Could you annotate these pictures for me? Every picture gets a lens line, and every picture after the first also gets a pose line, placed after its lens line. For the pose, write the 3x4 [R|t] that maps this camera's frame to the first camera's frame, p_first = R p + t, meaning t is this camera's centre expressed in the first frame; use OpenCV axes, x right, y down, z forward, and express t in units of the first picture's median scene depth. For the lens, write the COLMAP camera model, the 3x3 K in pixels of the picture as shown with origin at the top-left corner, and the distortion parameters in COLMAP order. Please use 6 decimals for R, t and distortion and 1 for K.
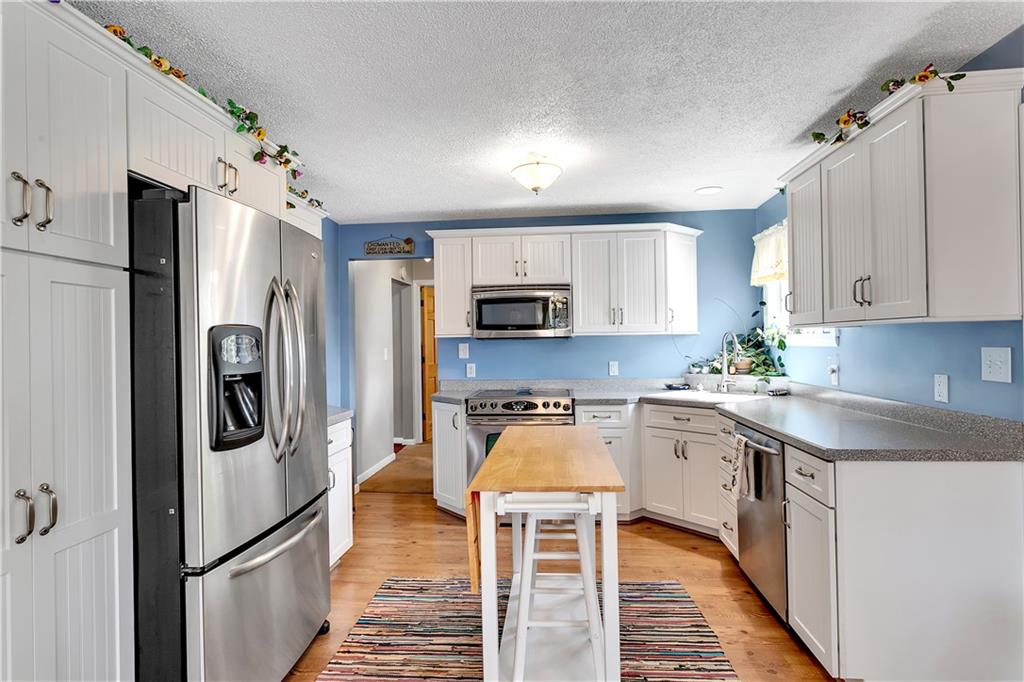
lens RADIAL K [[557.8, 0, 512.0], [0, 557.8, 341.0], [0, 0, 1]] dist [0.001883, 0.000175]
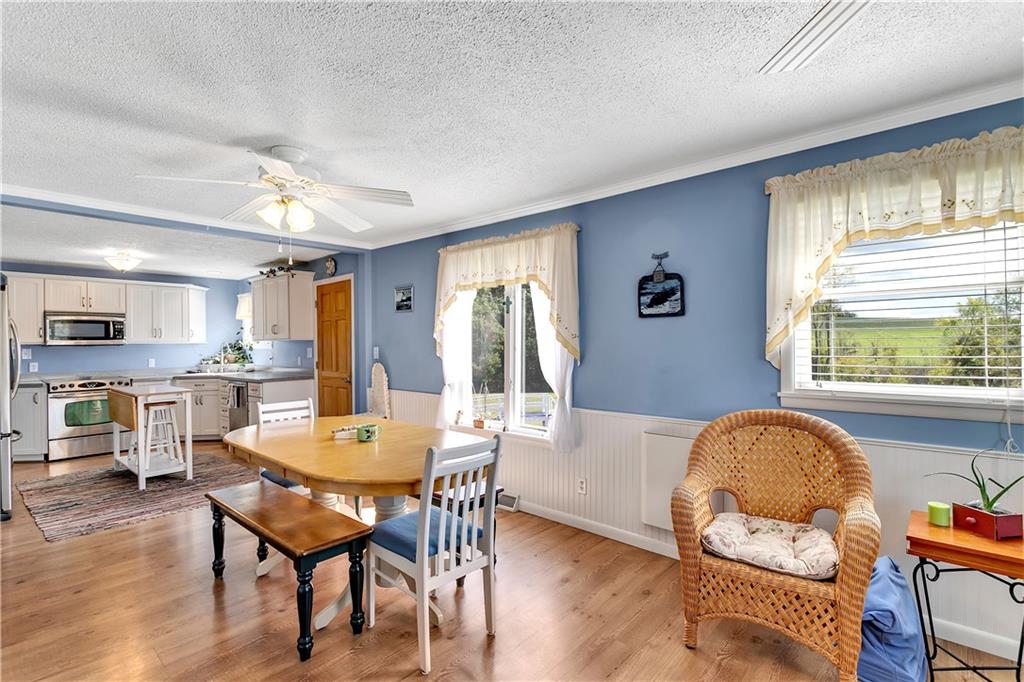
lens RADIAL K [[488.9, 0, 512.0], [0, 488.9, 341.0], [0, 0, 1]] dist [-0.000177, 0.000137]
pose [[0.608156, 0.010036, 0.793754, -0.386847], [0.003250, 0.999880, -0.015132, 0.008949], [-0.793811, 0.011782, 0.608050, -0.912091]]
